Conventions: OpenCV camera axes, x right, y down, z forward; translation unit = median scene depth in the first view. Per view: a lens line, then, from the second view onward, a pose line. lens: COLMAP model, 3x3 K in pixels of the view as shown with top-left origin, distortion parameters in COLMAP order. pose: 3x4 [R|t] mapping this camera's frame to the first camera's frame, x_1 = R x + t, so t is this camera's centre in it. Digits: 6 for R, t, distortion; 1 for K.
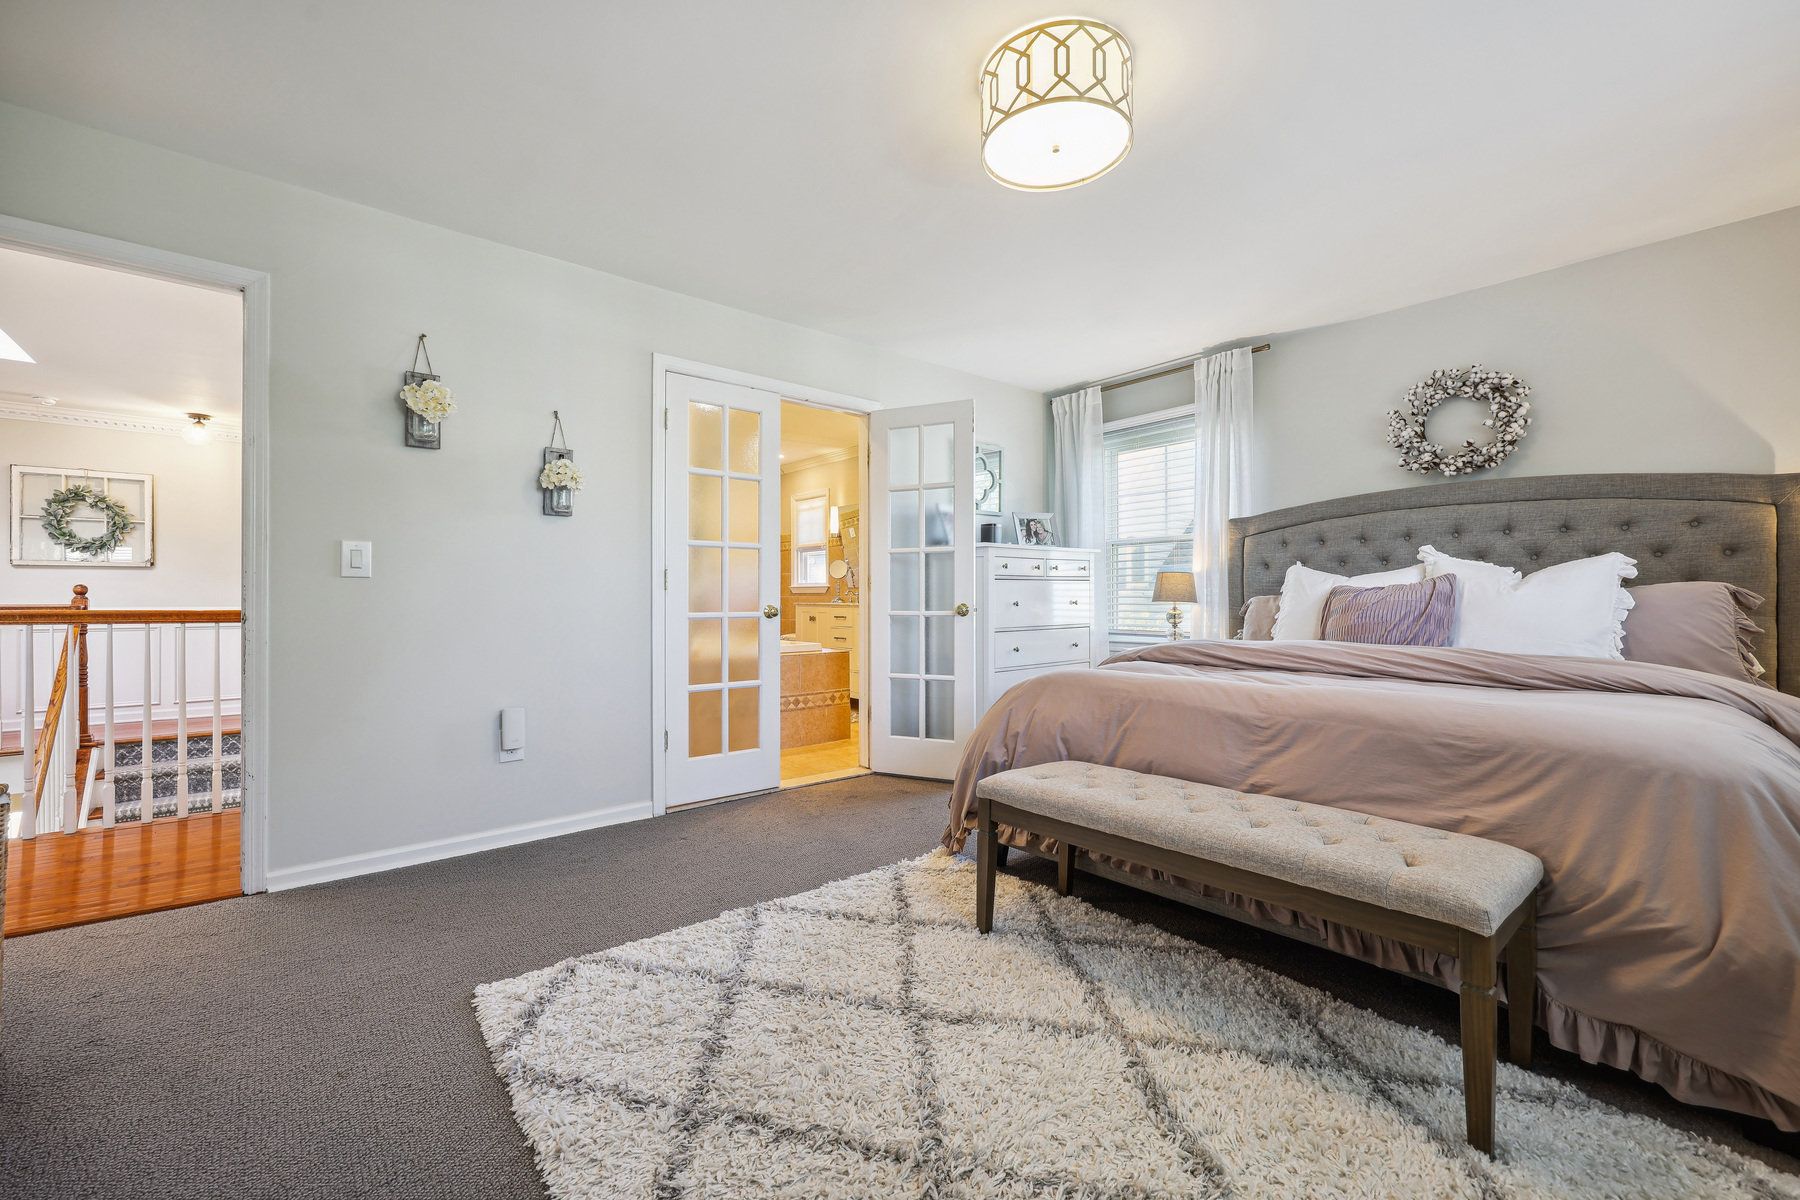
lens RADIAL K [[738.9, 0, 902.8], [0, 738.9, 598.3], [0, 0, 1]] dist [0.001072, 0.000180]
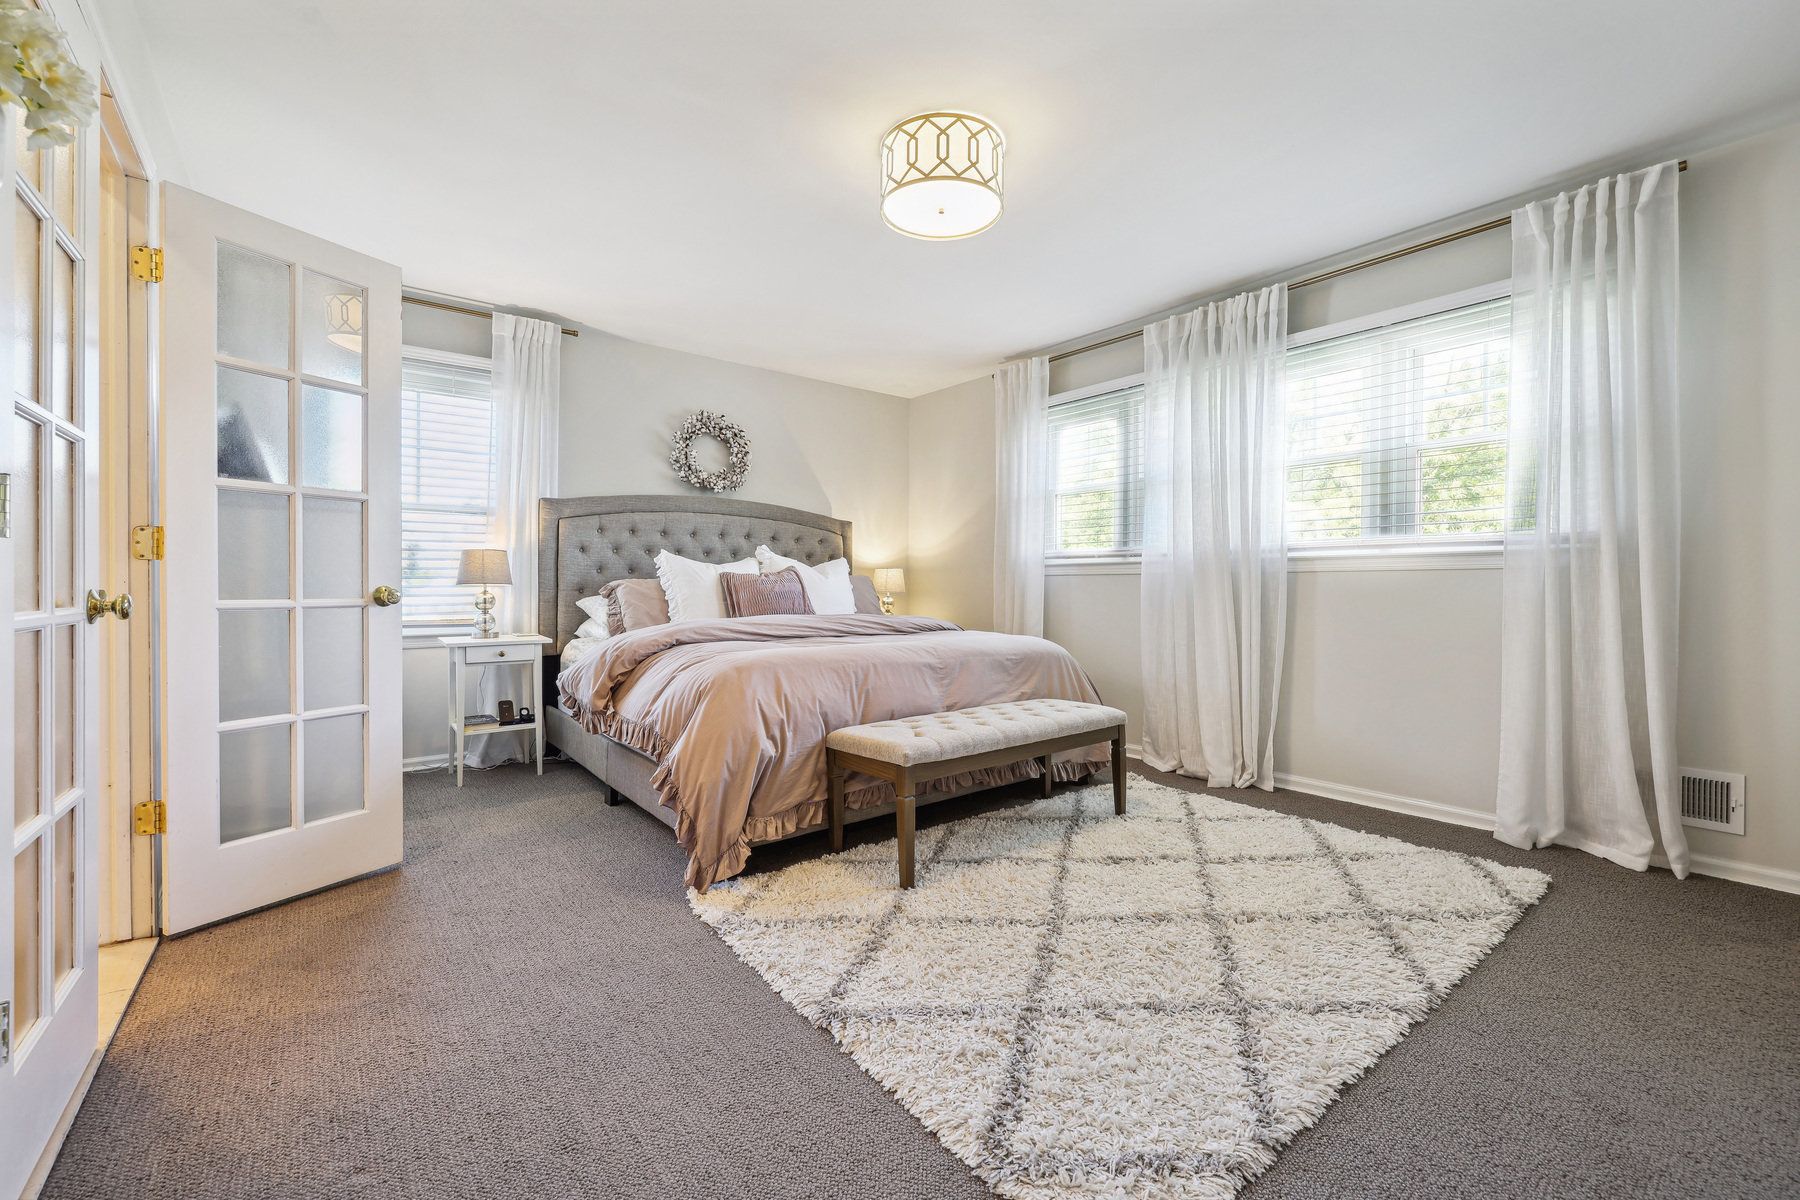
lens RADIAL K [[738.9, 0, 908.7], [0, 738.9, 591.1], [0, 0, 1]] dist [0.001072, 0.000180]
pose [[0.026049, -0.004709, 0.999650, -0.549706], [-0.005989, 0.999970, 0.004866, 0.006114], [-0.999643, -0.006114, 0.026020, 0.555164]]
